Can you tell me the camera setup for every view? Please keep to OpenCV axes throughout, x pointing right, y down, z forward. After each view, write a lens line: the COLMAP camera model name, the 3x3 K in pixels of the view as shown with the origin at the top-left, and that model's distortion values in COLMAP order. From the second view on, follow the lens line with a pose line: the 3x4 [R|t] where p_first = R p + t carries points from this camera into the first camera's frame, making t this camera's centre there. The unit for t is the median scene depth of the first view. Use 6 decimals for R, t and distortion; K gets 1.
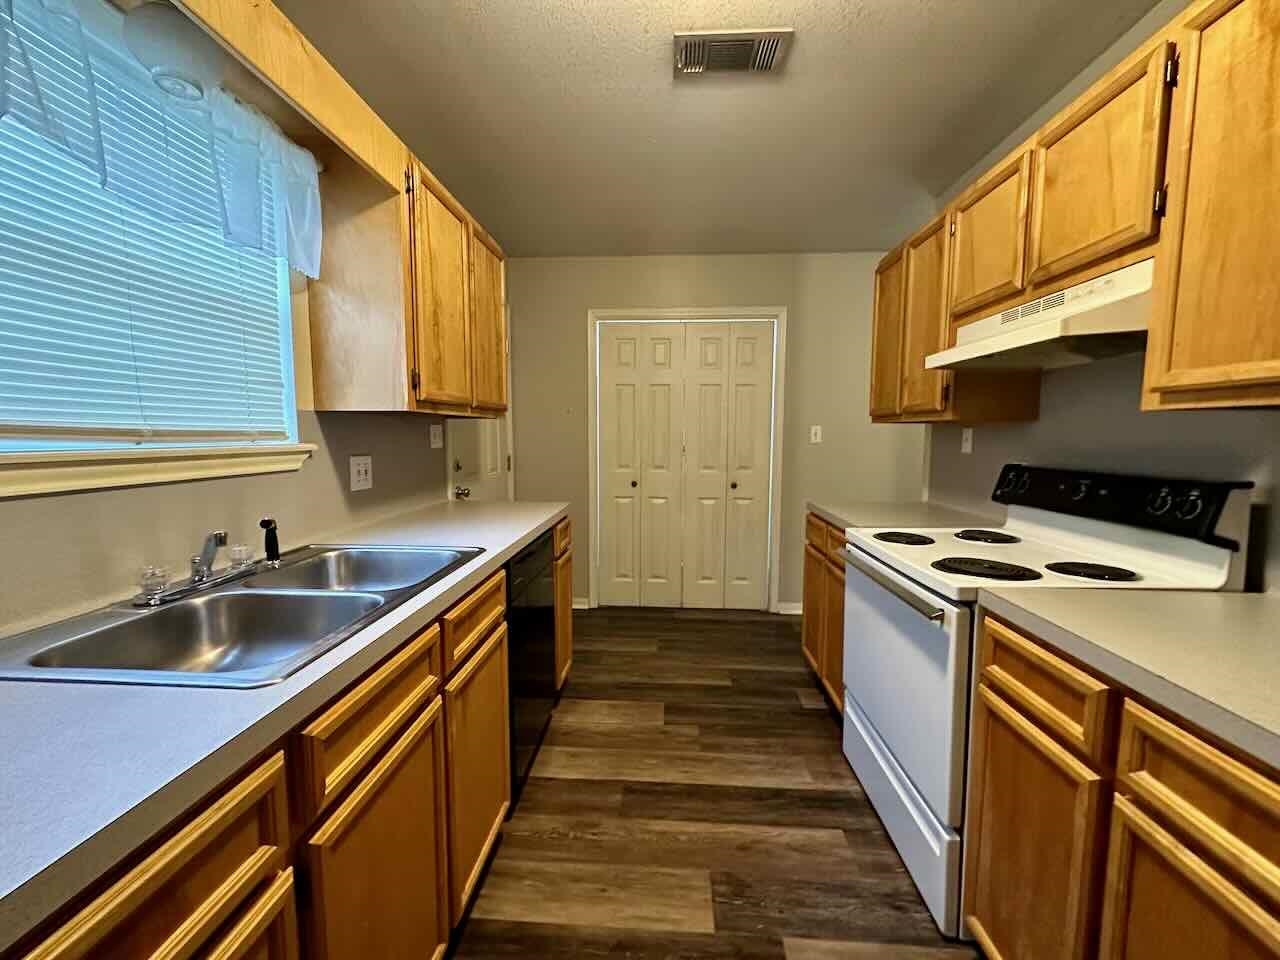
lens RADIAL K [[553.9, 0, 640.0], [0, 553.9, 480.0], [0, 0, 1]] dist [-0.000141, 0.000045]
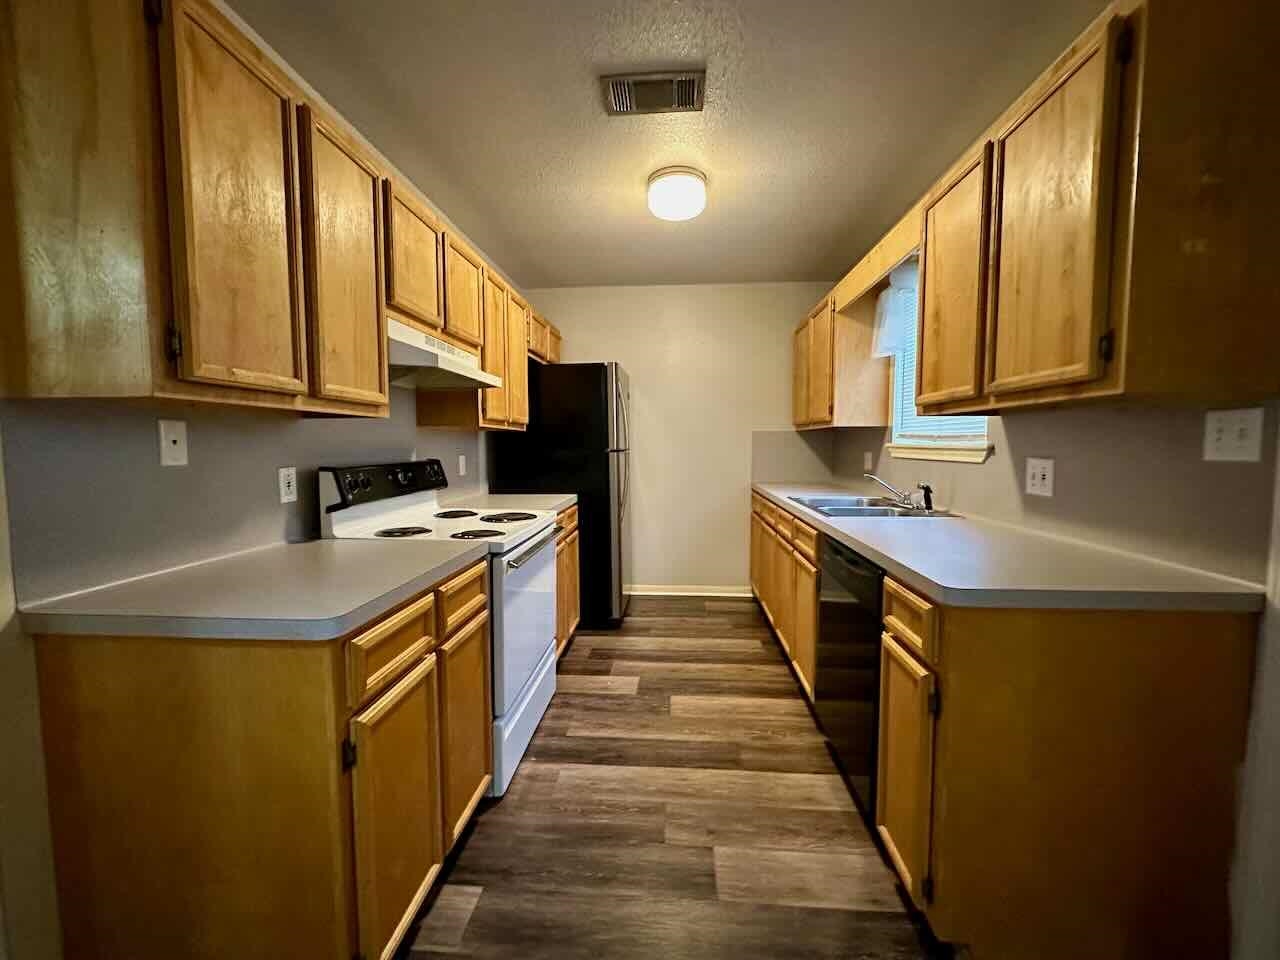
lens RADIAL K [[509.2, 0, 640.0], [0, 509.2, 480.0], [0, 0, 1]] dist [0.000161, 0.000263]
pose [[-0.999830, -0.002837, 0.018221, 0.161717], [-0.000033, 0.988369, 0.152078, -0.151366], [-0.018440, 0.152051, -0.988201, 2.038059]]
